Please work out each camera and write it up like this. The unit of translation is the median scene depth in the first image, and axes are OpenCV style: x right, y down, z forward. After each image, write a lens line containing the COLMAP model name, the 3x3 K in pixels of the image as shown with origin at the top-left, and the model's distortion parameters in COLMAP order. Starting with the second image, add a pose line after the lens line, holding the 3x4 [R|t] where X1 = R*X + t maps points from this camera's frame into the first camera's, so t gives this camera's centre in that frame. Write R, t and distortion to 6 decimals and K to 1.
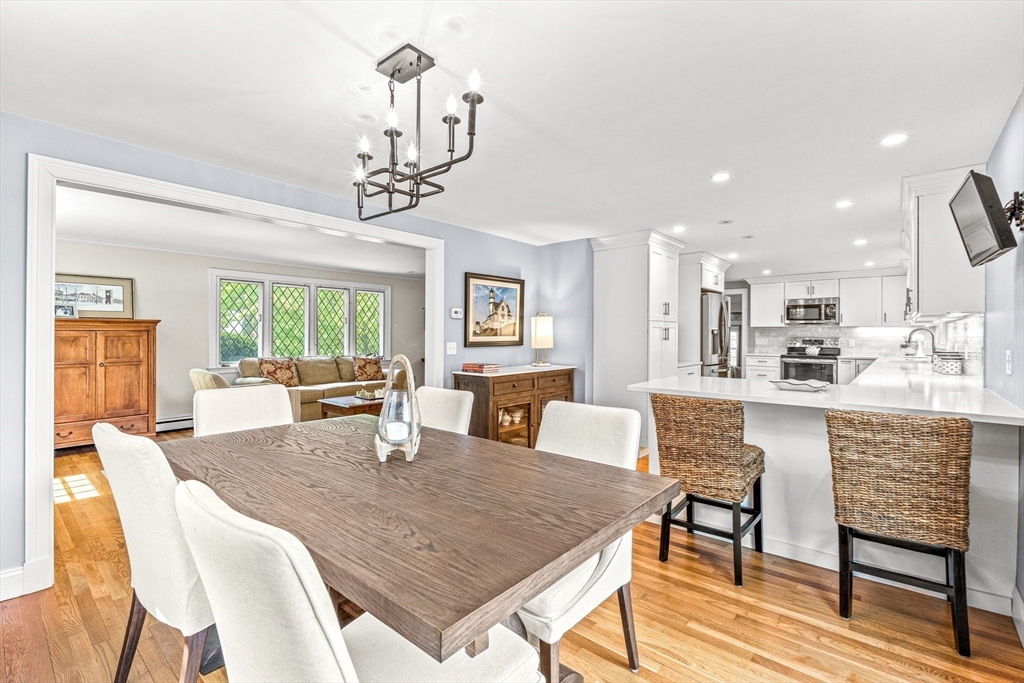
lens RADIAL K [[459.1, 0, 510.0], [0, 459.1, 334.6], [0, 0, 1]] dist [0.009960, -0.000021]
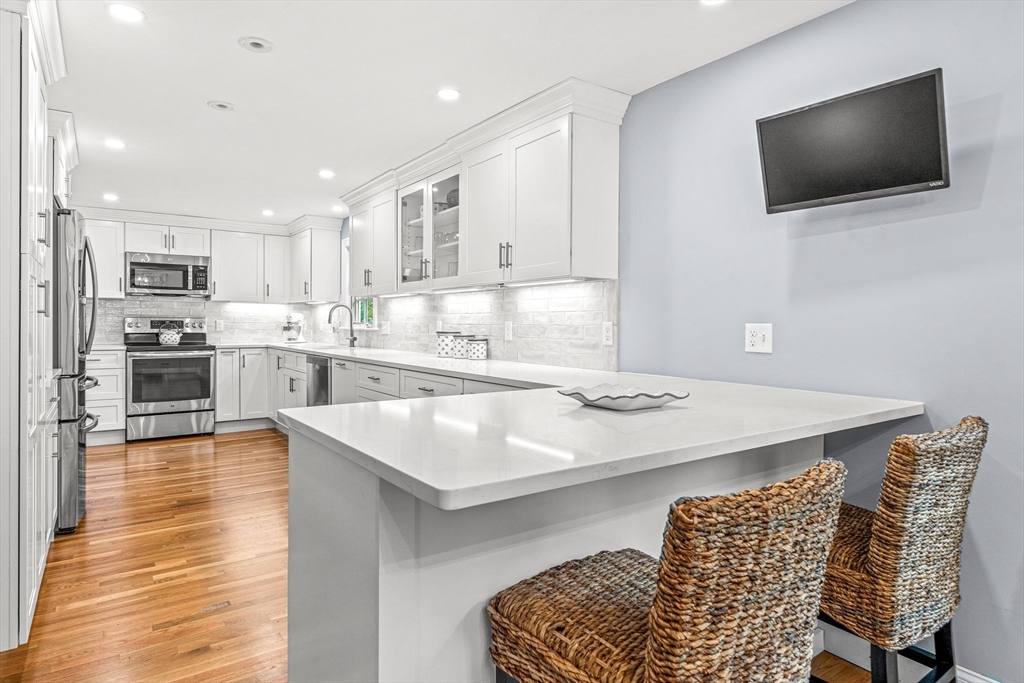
lens RADIAL K [[588.3, 0, 521.1], [0, 588.3, 322.3], [0, 0, 1]] dist [0.008247, 0.001471]
pose [[0.240593, -0.001207, 0.970625, -0.010853], [-0.004193, 0.999989, 0.002283, 0.009876], [-0.970617, -0.004619, 0.240585, 0.350167]]
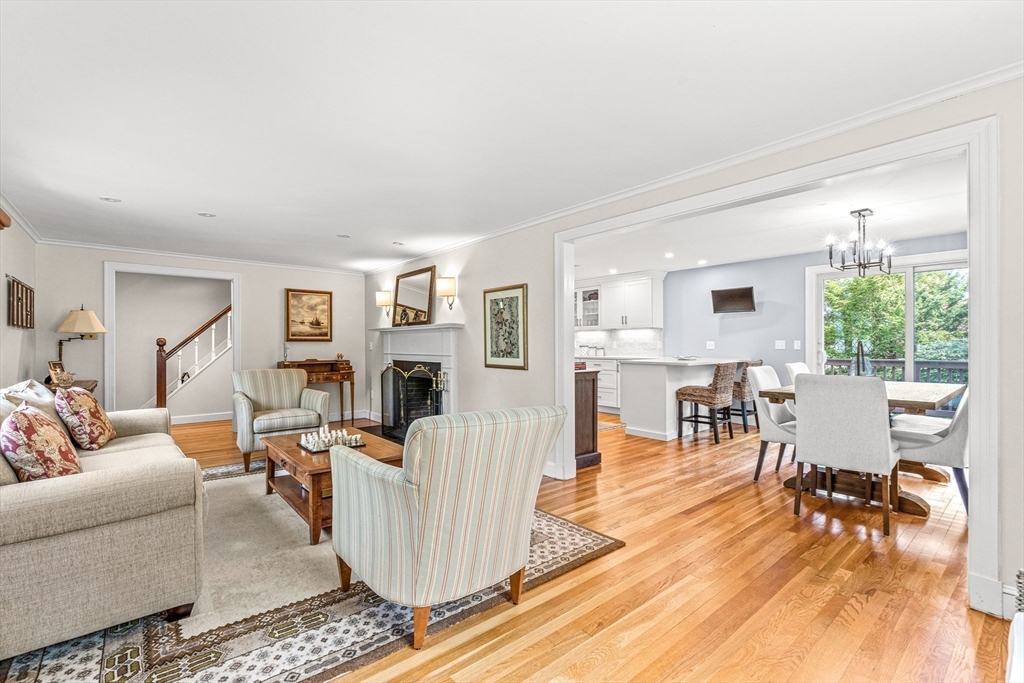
lens RADIAL K [[459.1, 0, 513.6], [0, 459.1, 341.5], [0, 0, 1]] dist [0.009960, -0.000021]
pose [[0.165887, -0.000980, 0.986144, -0.637824], [0.006865, 0.999976, -0.000161, 0.008652], [-0.986121, 0.006796, 0.165890, 0.535960]]
